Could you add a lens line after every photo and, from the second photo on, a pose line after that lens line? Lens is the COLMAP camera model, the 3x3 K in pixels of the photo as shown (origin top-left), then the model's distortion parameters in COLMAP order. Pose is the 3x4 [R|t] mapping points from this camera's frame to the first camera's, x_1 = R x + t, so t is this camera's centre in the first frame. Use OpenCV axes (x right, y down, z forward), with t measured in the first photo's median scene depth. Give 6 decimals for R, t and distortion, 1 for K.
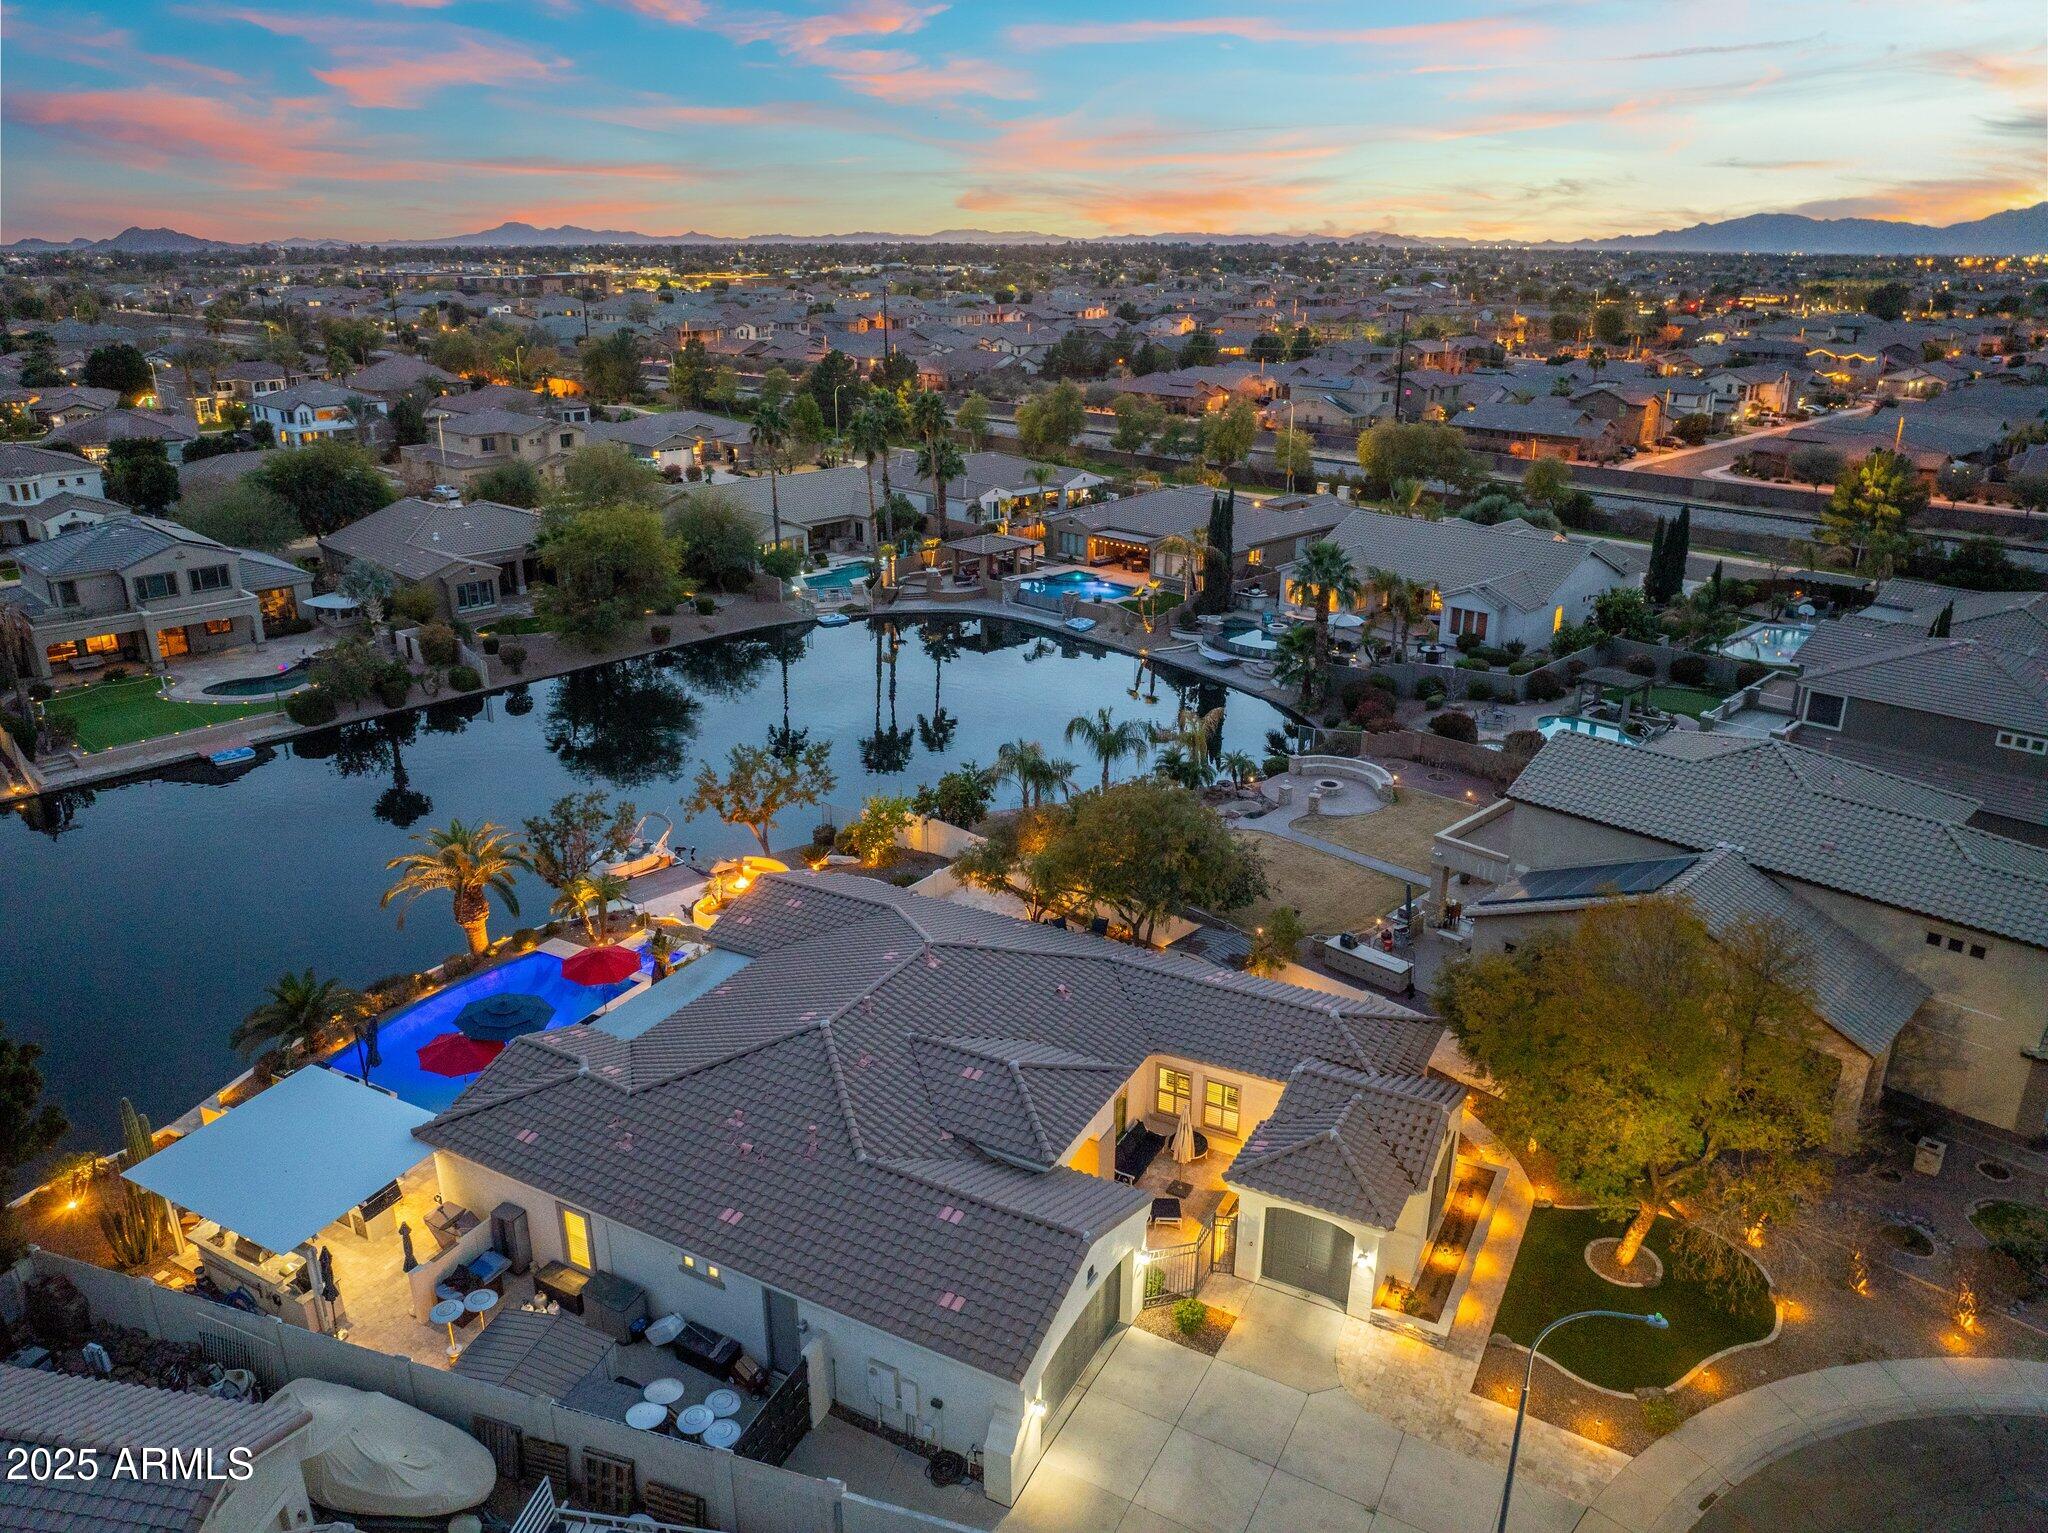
lens RADIAL K [[1446.5, 0, 1027.4], [0, 1446.5, 735.9], [0, 0, 1]] dist [-0.042797, 0.002793]
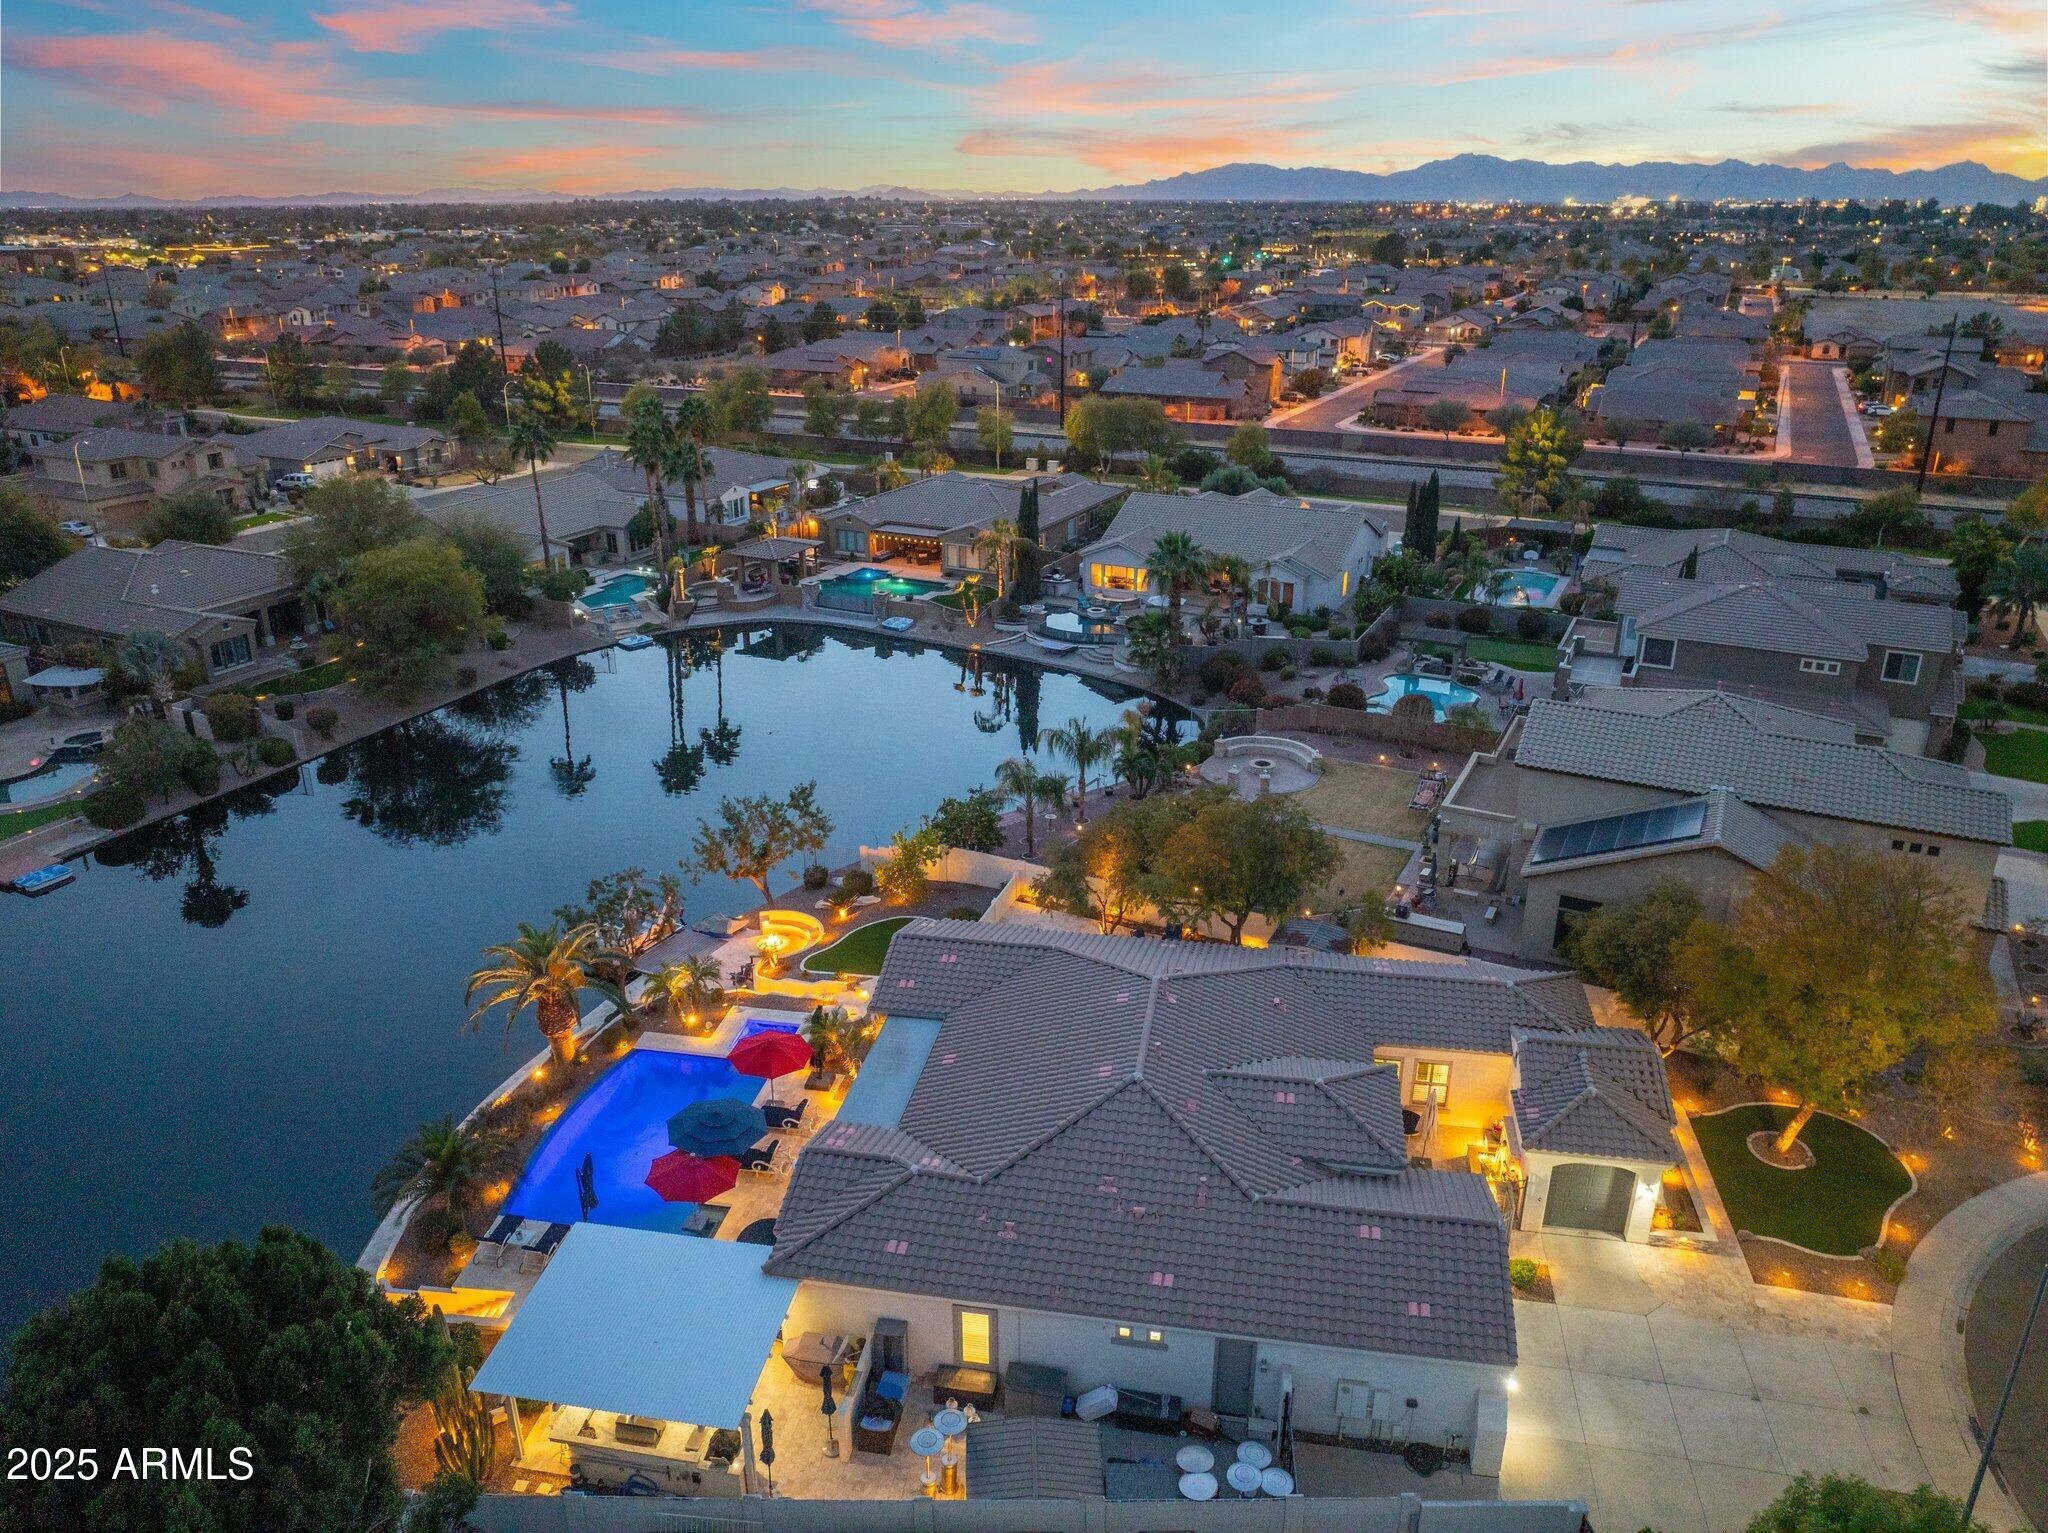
lens RADIAL K [[1446.5, 0, 1027.4], [0, 1446.5, 735.9], [0, 0, 1]] dist [-0.042797, 0.002793]
pose [[0.950376, -0.112168, 0.290180, -0.174498], [0.103890, 0.993623, 0.043826, -0.034185], [-0.293245, -0.011504, 0.955968, 0.014860]]
